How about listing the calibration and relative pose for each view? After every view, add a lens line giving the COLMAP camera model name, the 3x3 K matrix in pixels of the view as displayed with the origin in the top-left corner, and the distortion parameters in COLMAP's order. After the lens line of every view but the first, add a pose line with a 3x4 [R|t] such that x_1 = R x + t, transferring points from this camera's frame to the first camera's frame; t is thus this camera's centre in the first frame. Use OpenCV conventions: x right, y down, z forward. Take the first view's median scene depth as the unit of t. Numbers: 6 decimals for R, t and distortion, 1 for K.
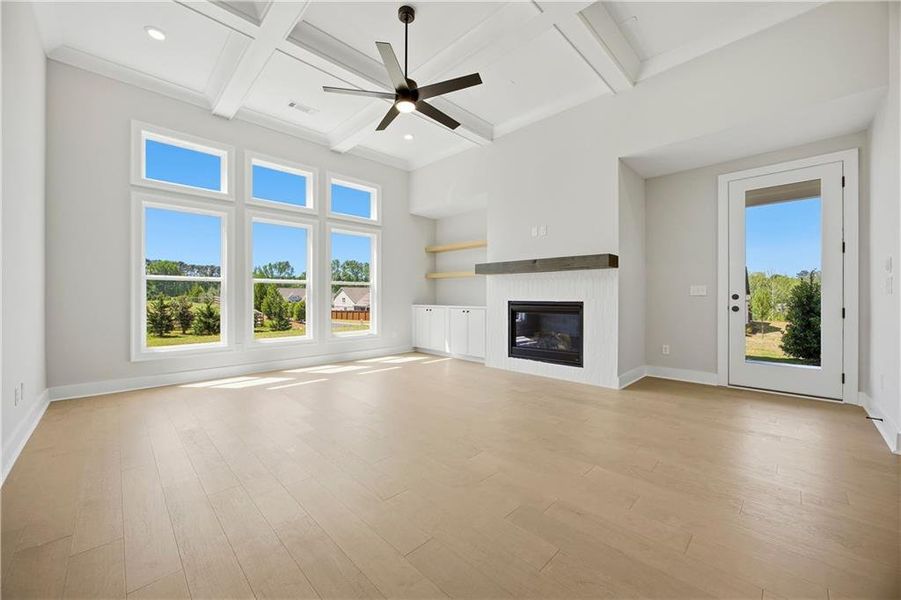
lens RADIAL K [[347.8, 0, 448.8], [0, 347.8, 299.5], [0, 0, 1]] dist [-0.009386, 0.000721]
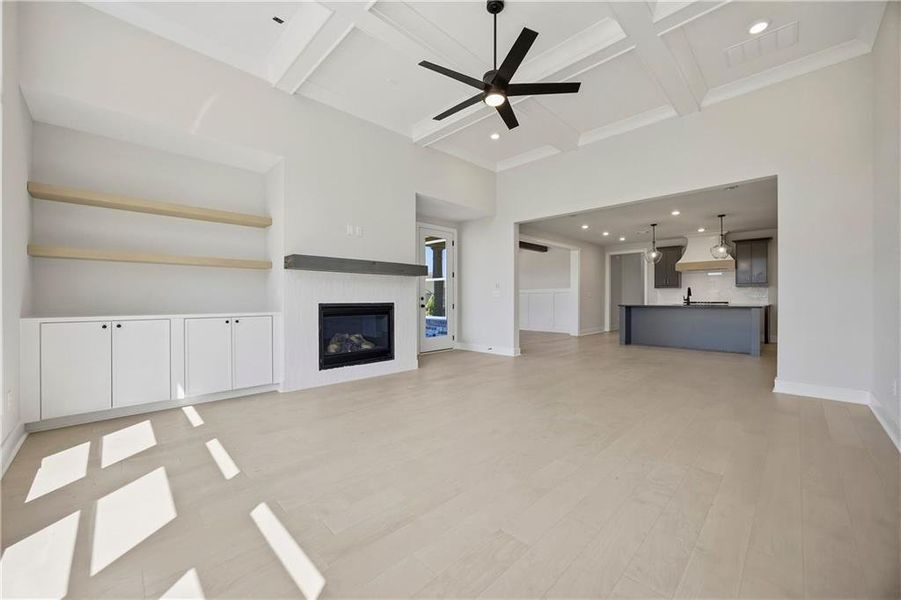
lens RADIAL K [[347.8, 0, 450.2], [0, 347.8, 300.8], [0, 0, 1]] dist [-0.009386, 0.000721]
pose [[0.017064, -0.006046, 0.999836, -0.698341], [0.008149, 0.999949, 0.005908, -0.004877], [-0.999821, 0.008047, 0.017112, 0.716251]]
